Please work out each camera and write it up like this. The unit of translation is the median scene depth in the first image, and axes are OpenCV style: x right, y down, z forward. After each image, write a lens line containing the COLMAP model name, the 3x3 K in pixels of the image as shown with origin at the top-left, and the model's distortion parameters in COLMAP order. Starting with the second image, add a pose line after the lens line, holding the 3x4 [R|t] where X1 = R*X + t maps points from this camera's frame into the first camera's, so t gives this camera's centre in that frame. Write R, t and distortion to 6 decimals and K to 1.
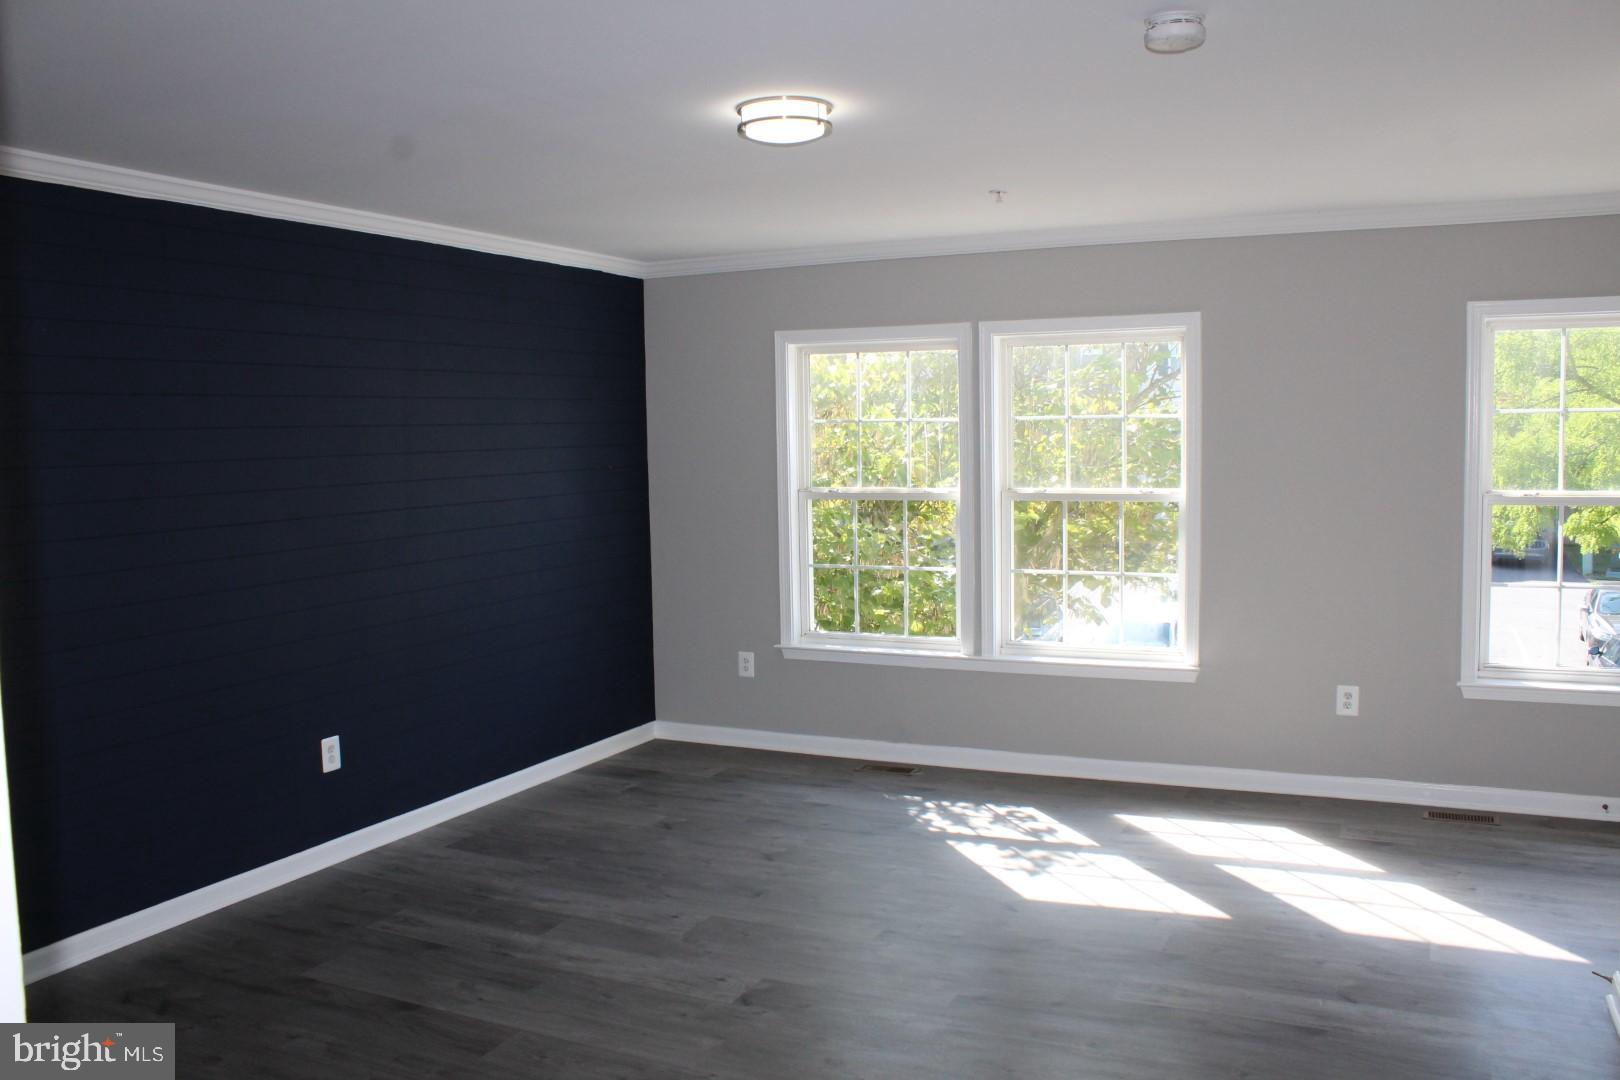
lens RADIAL K [[1339.0, 0, 819.2], [0, 1339.0, 542.8], [0, 0, 1]] dist [-0.138371, 0.115514]
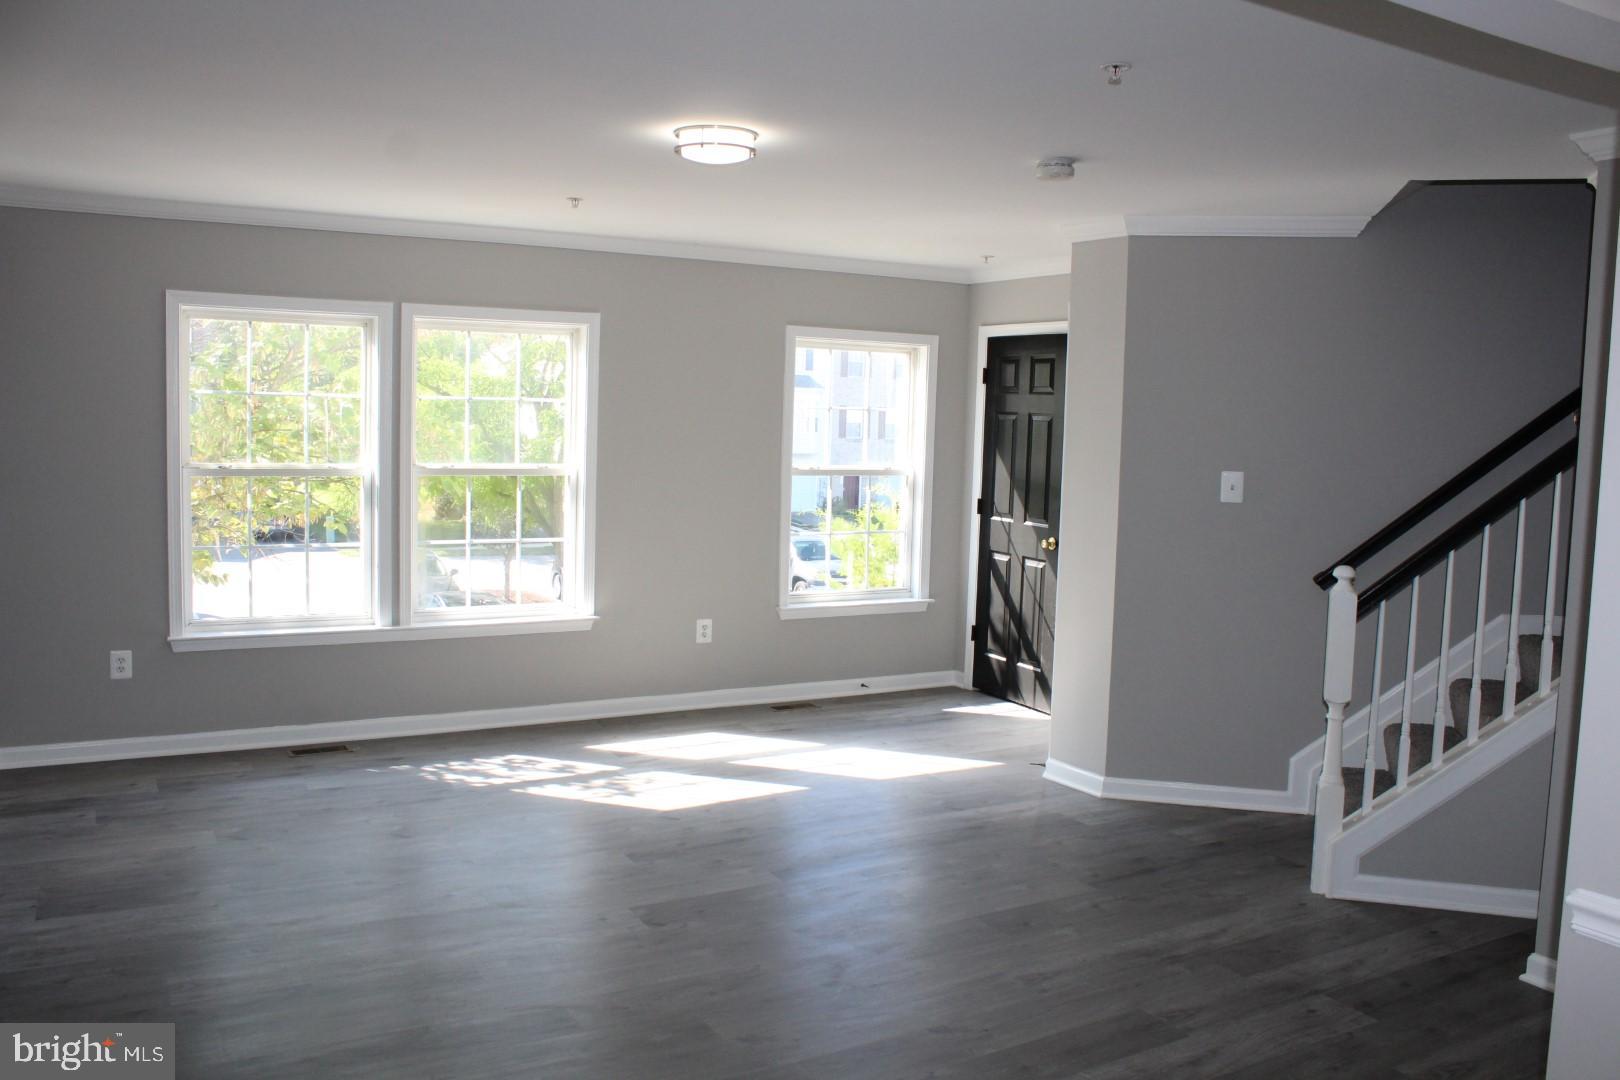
lens RADIAL K [[1339.0, 0, 819.2], [0, 1339.0, 542.8], [0, 0, 1]] dist [-0.138371, 0.115514]
pose [[0.570109, -0.044052, 0.820388, -0.580778], [0.025944, 0.999029, 0.035616, -0.008992], [-0.821160, 0.000979, 0.570698, 0.158494]]
